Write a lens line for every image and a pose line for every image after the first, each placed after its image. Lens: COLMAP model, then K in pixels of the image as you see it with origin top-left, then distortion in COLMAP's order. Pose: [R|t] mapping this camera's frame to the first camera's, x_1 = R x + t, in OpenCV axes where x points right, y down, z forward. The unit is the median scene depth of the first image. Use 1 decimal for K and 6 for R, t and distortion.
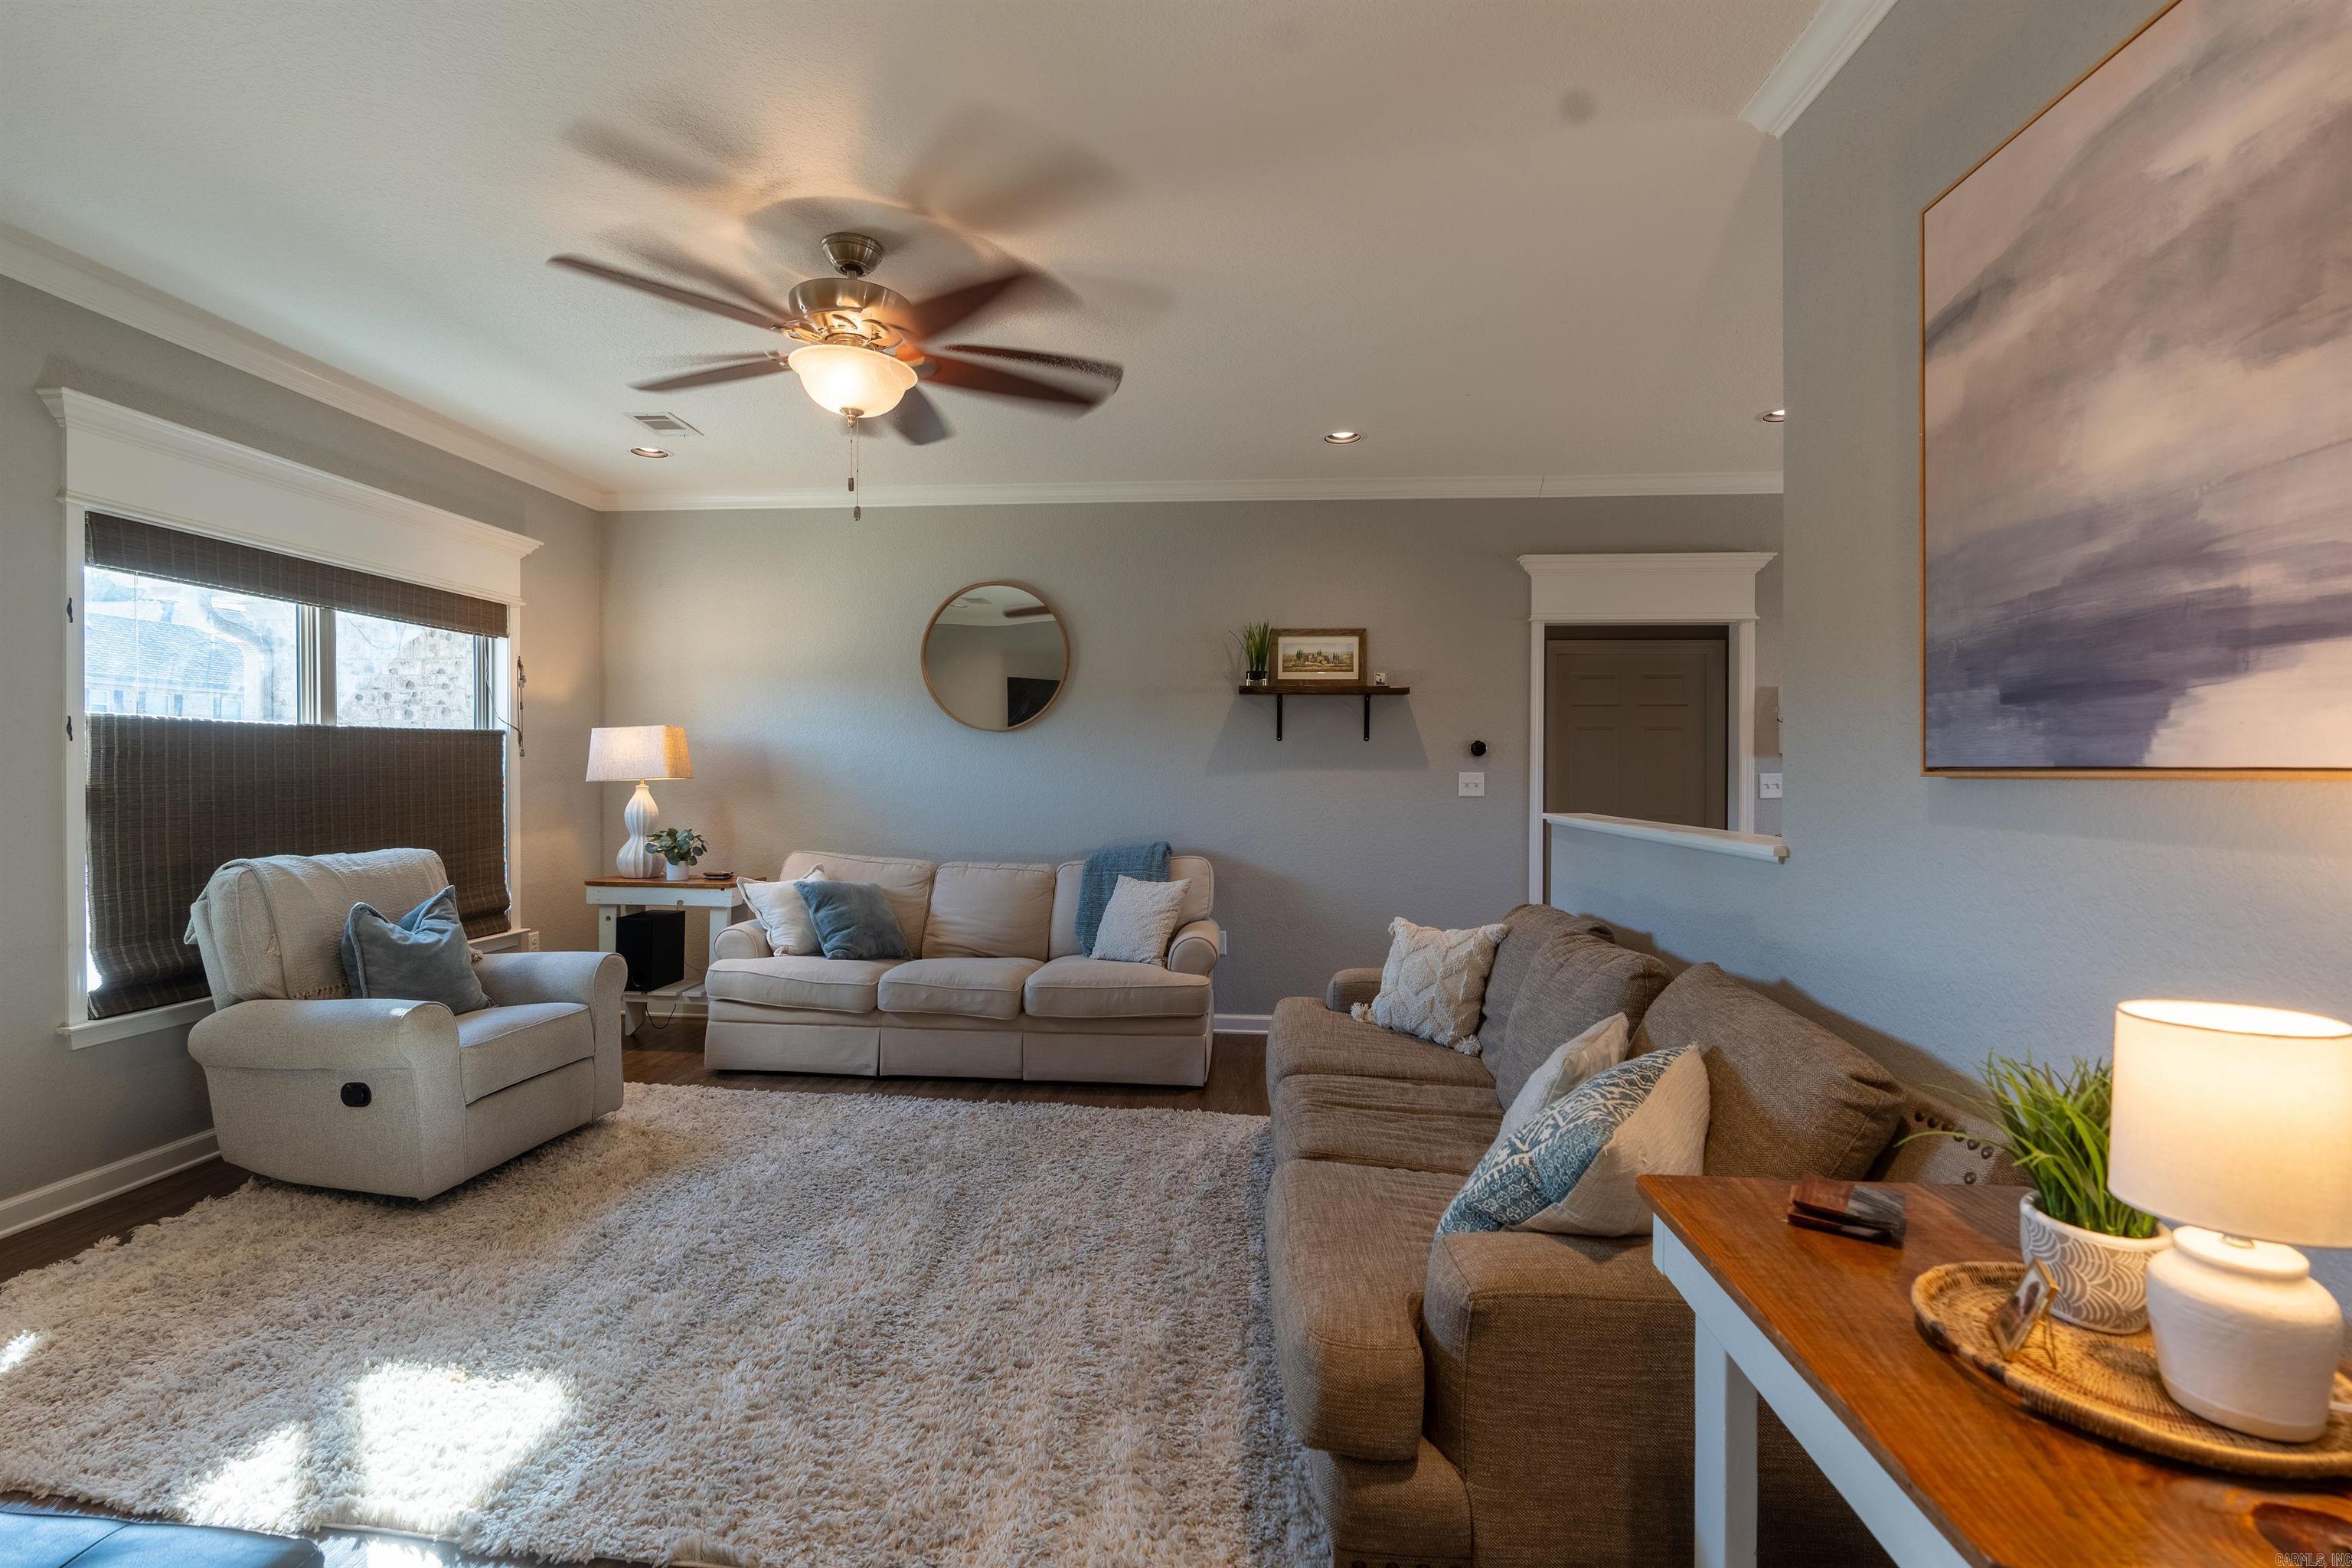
lens RADIAL K [[1051.3, 0, 1158.8], [0, 1051.3, 773.5], [0, 0, 1]] dist [-0.011759, 0.004919]
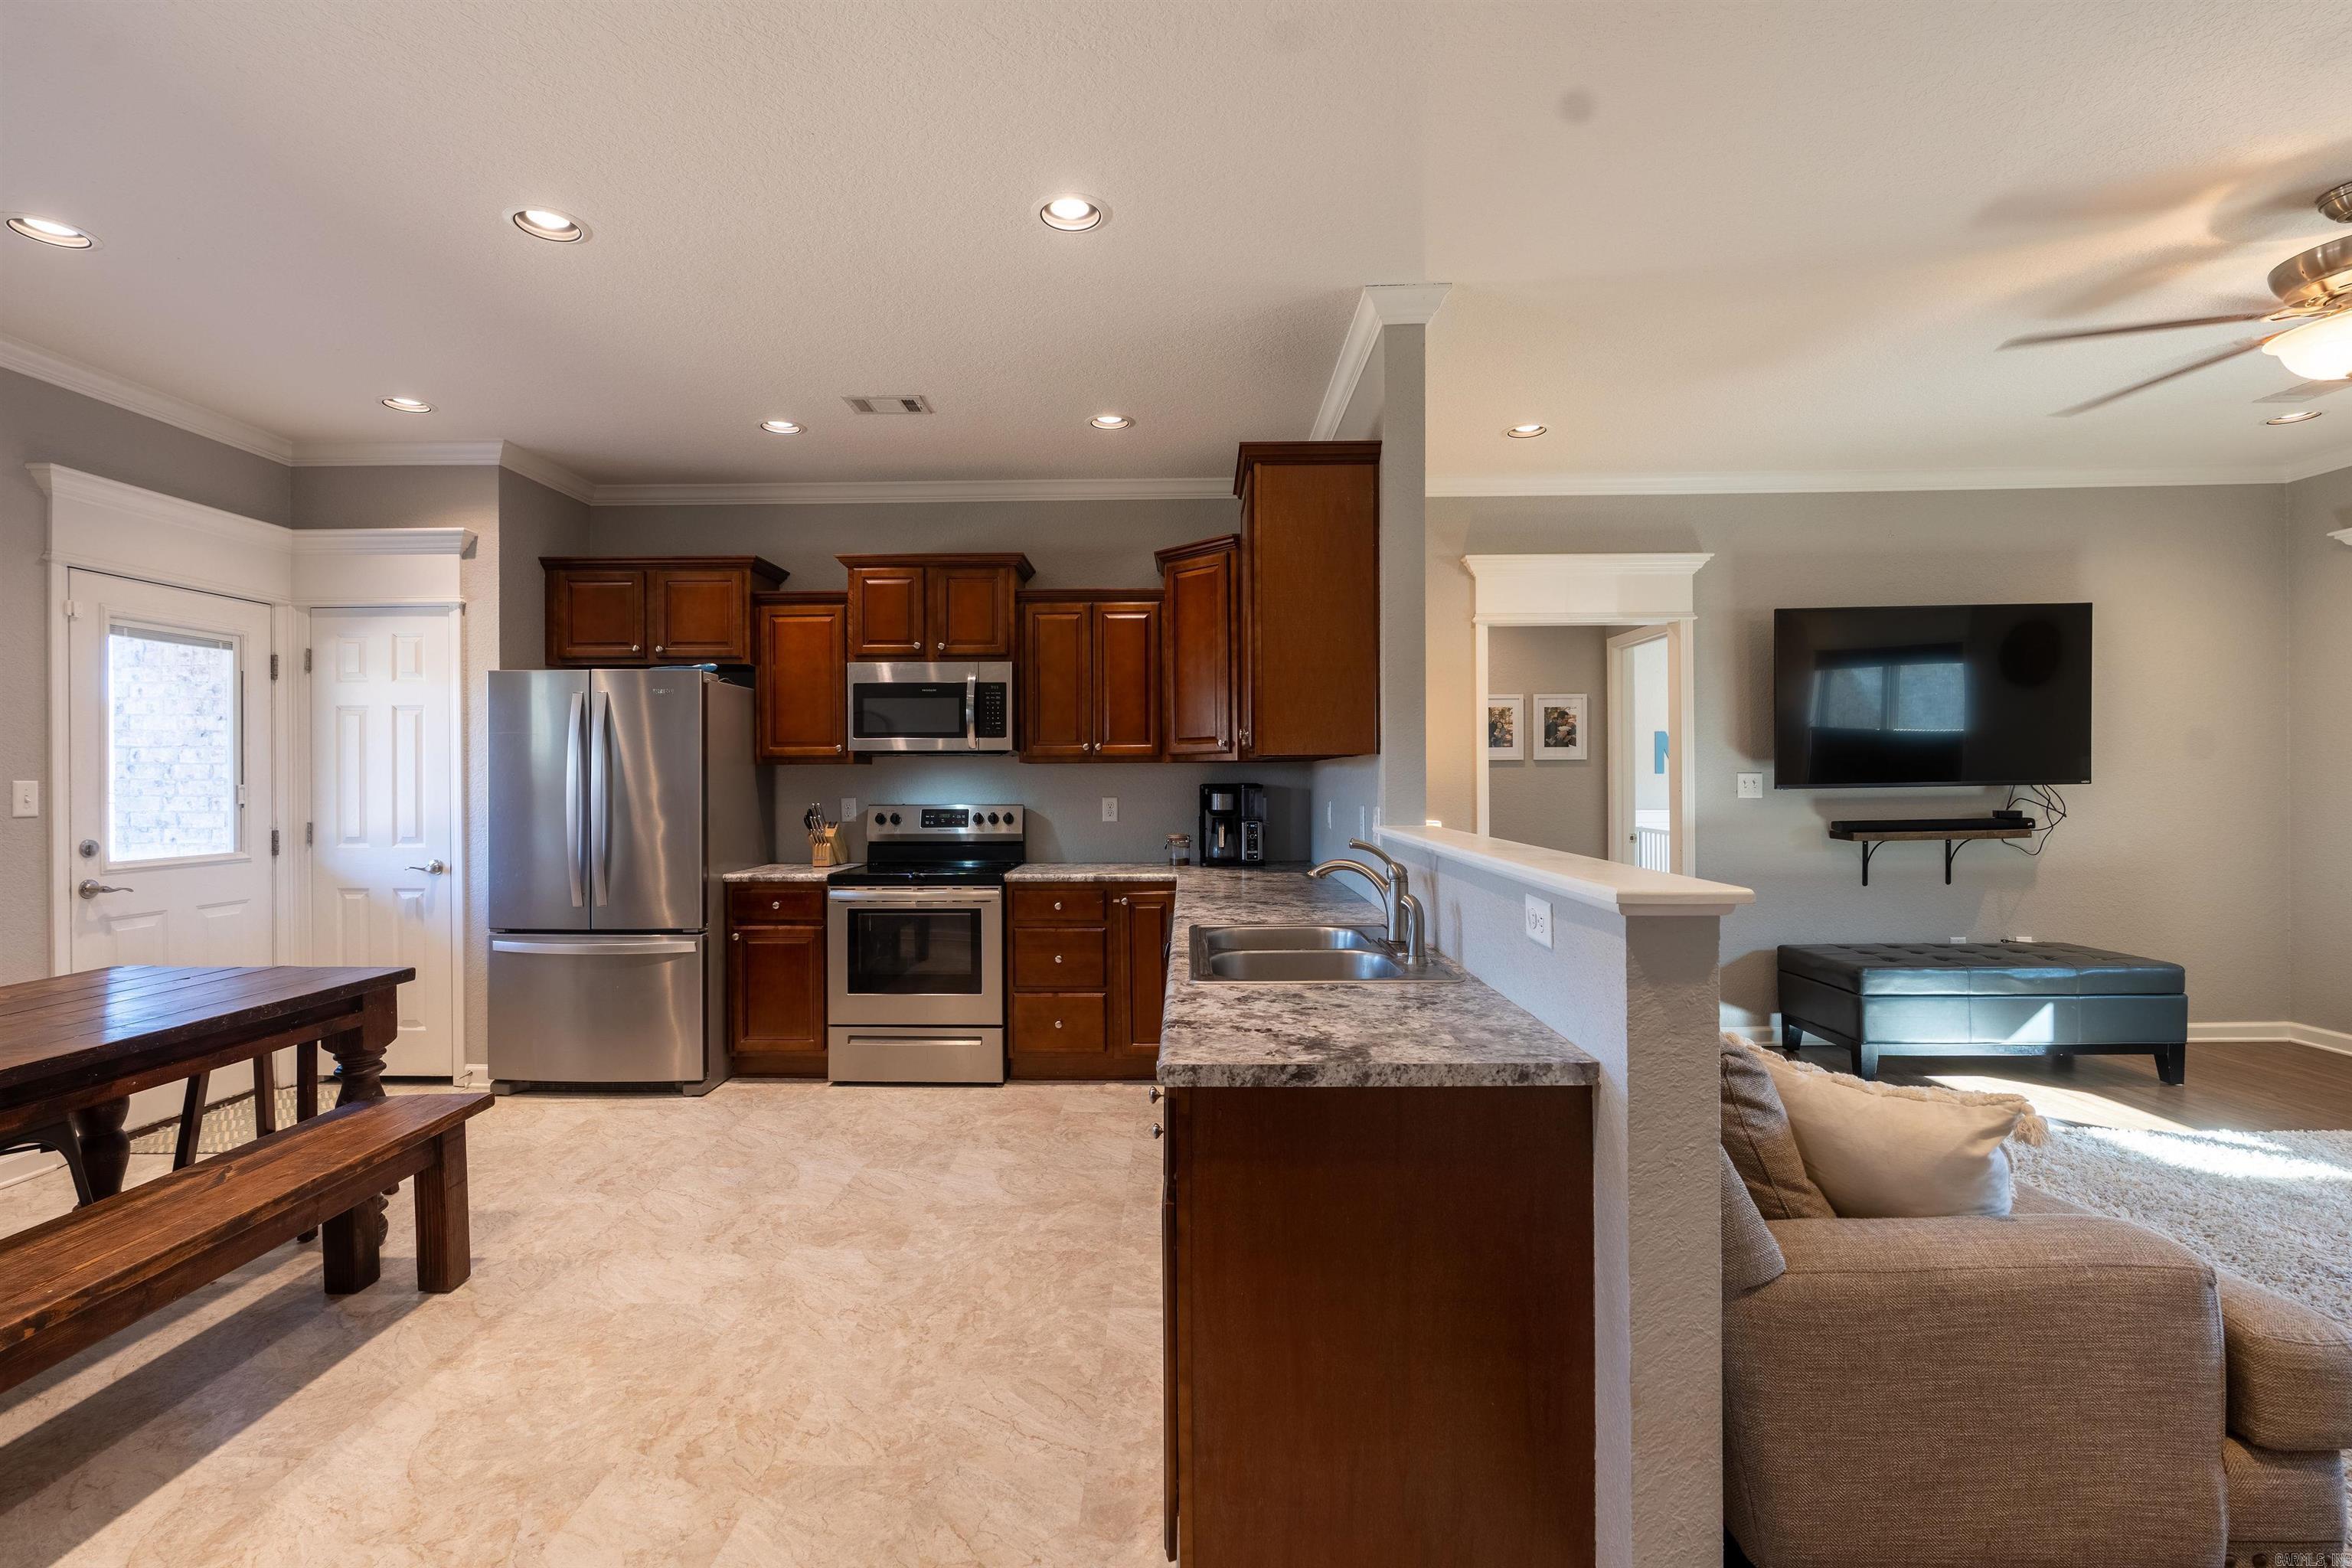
lens RADIAL K [[1051.3, 0, 1161.1], [0, 1051.3, 777.5], [0, 0, 1]] dist [-0.011759, 0.004919]
pose [[-0.997803, 0.001397, -0.066230, 0.508752], [0.001107, 0.999990, 0.004411, -0.000332], [0.066235, 0.004328, -0.997795, 1.162952]]
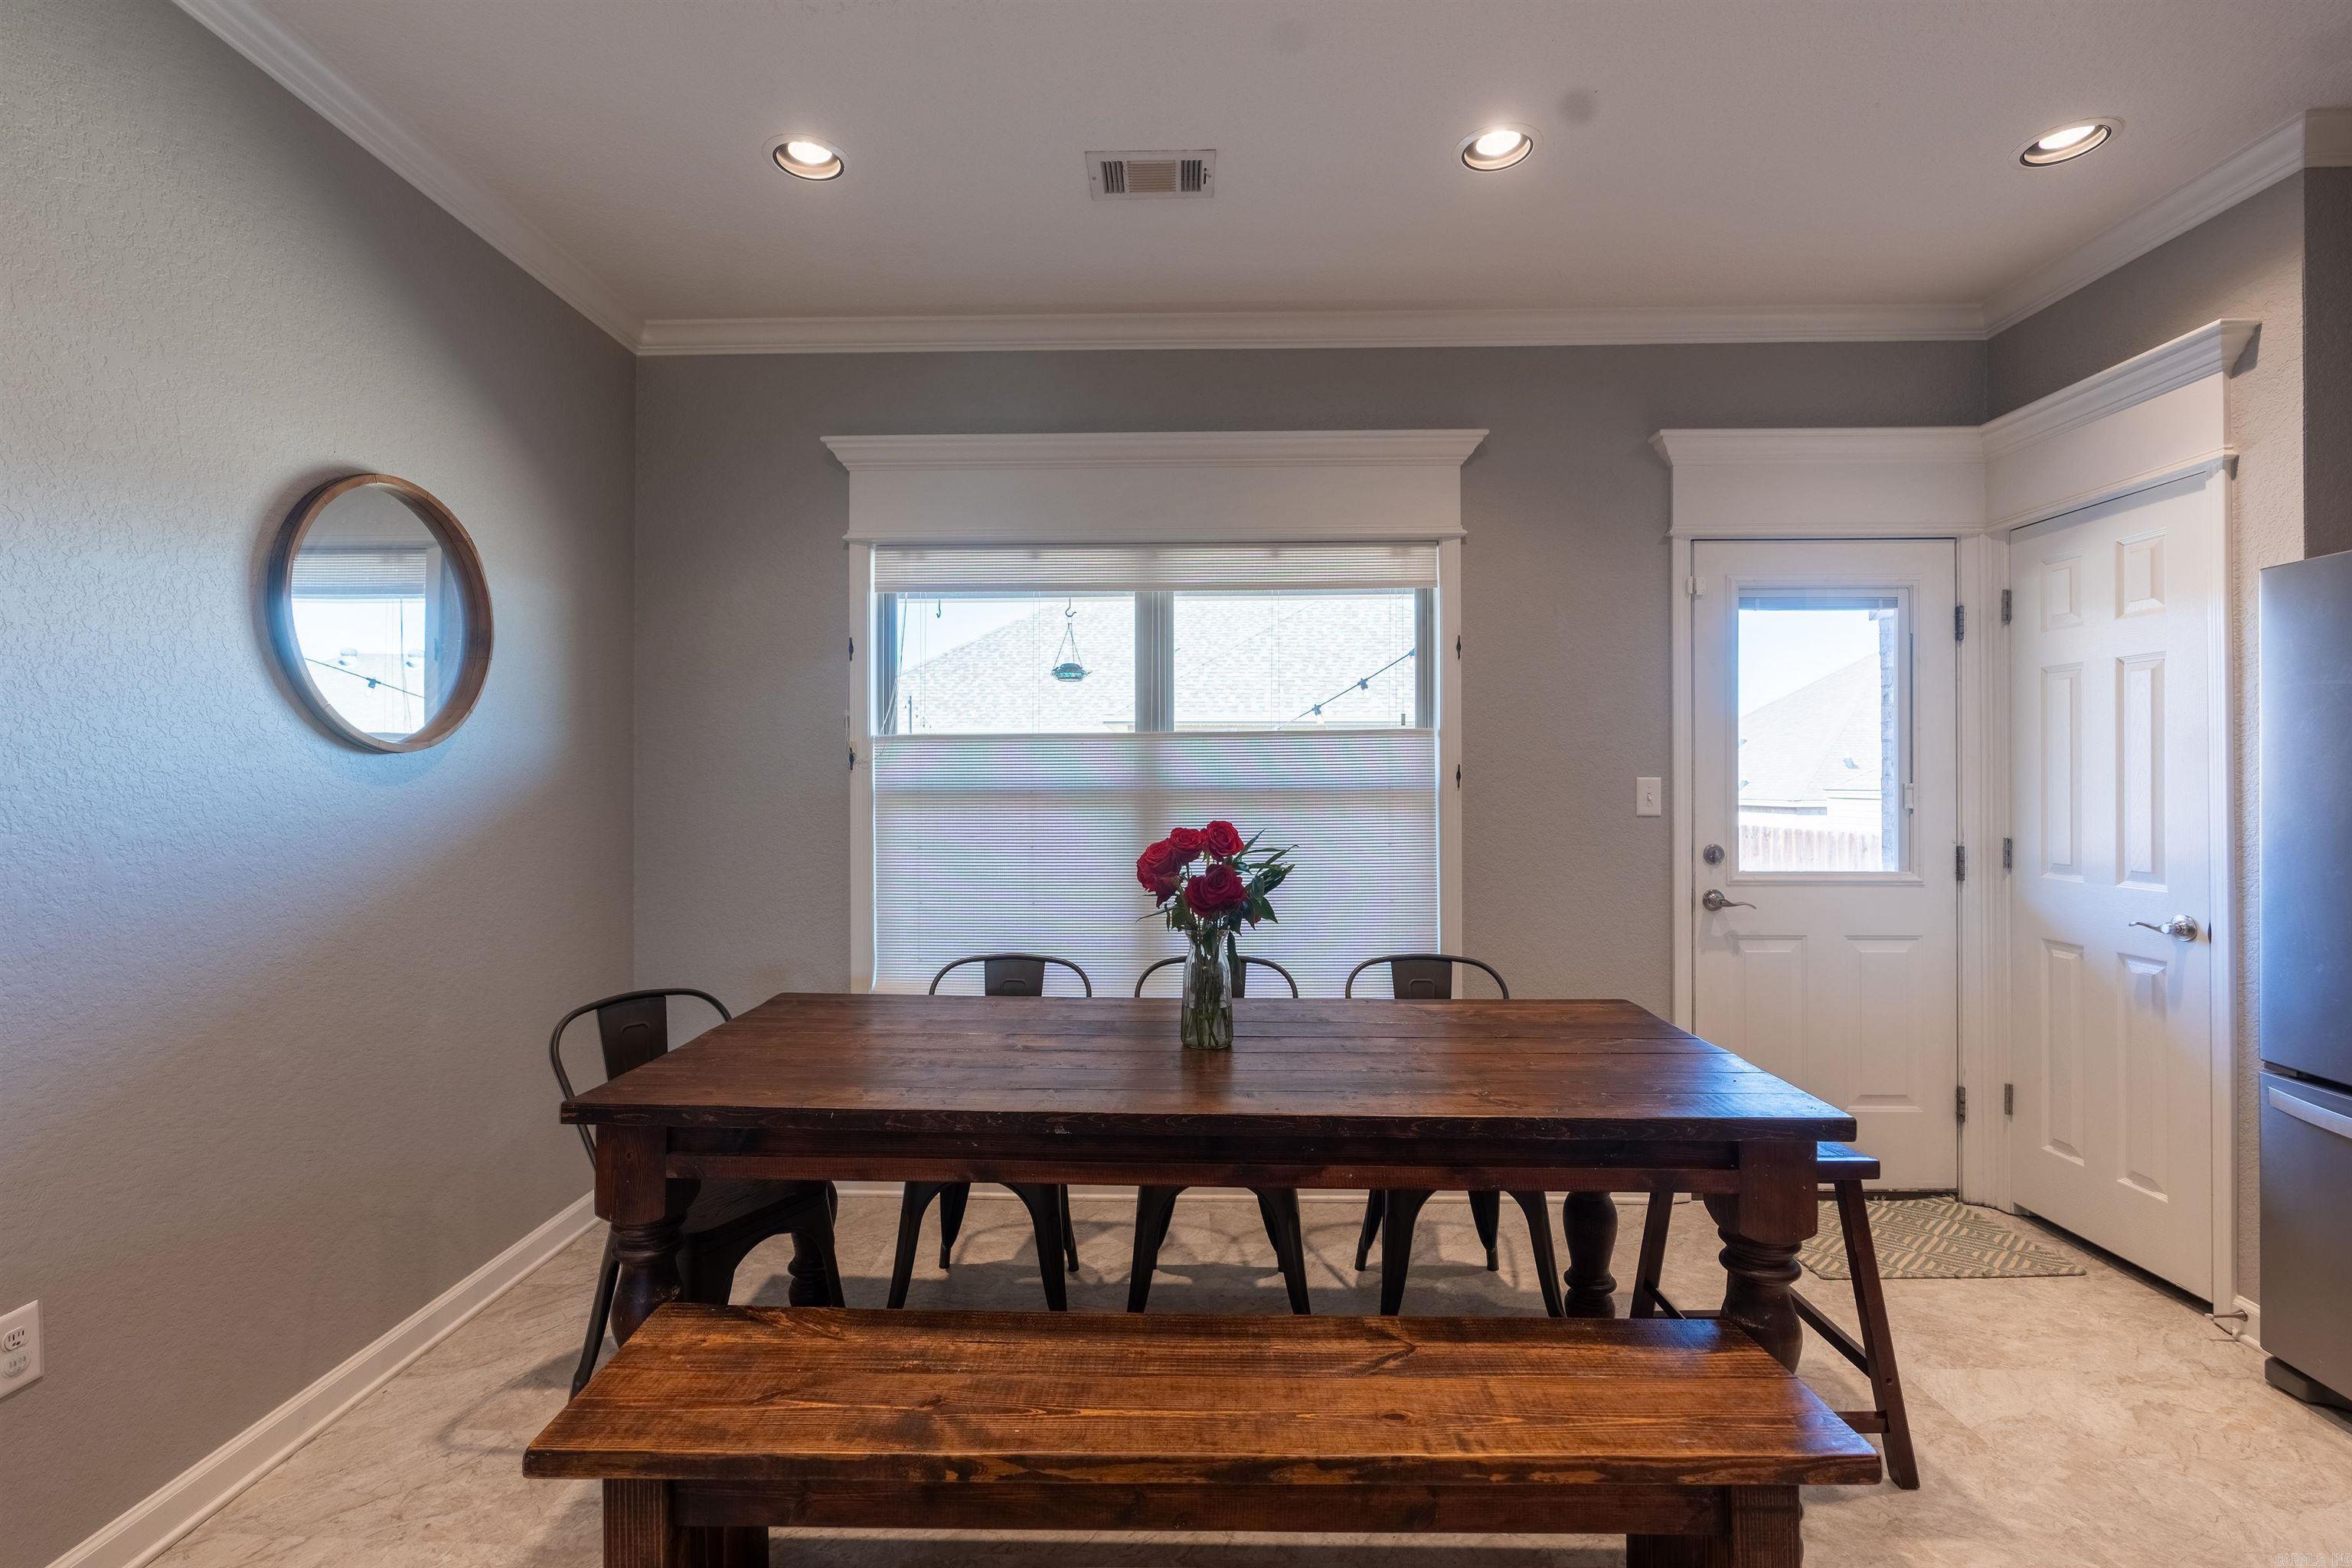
lens RADIAL K [[1051.3, 0, 1153.0], [0, 1051.3, 780.5], [0, 0, 1]] dist [-0.011759, 0.004919]
pose [[-0.060300, -0.002435, 0.998177, 0.591290], [0.004362, 0.999987, 0.002703, 0.003144], [-0.998171, 0.004517, -0.060289, 0.727274]]
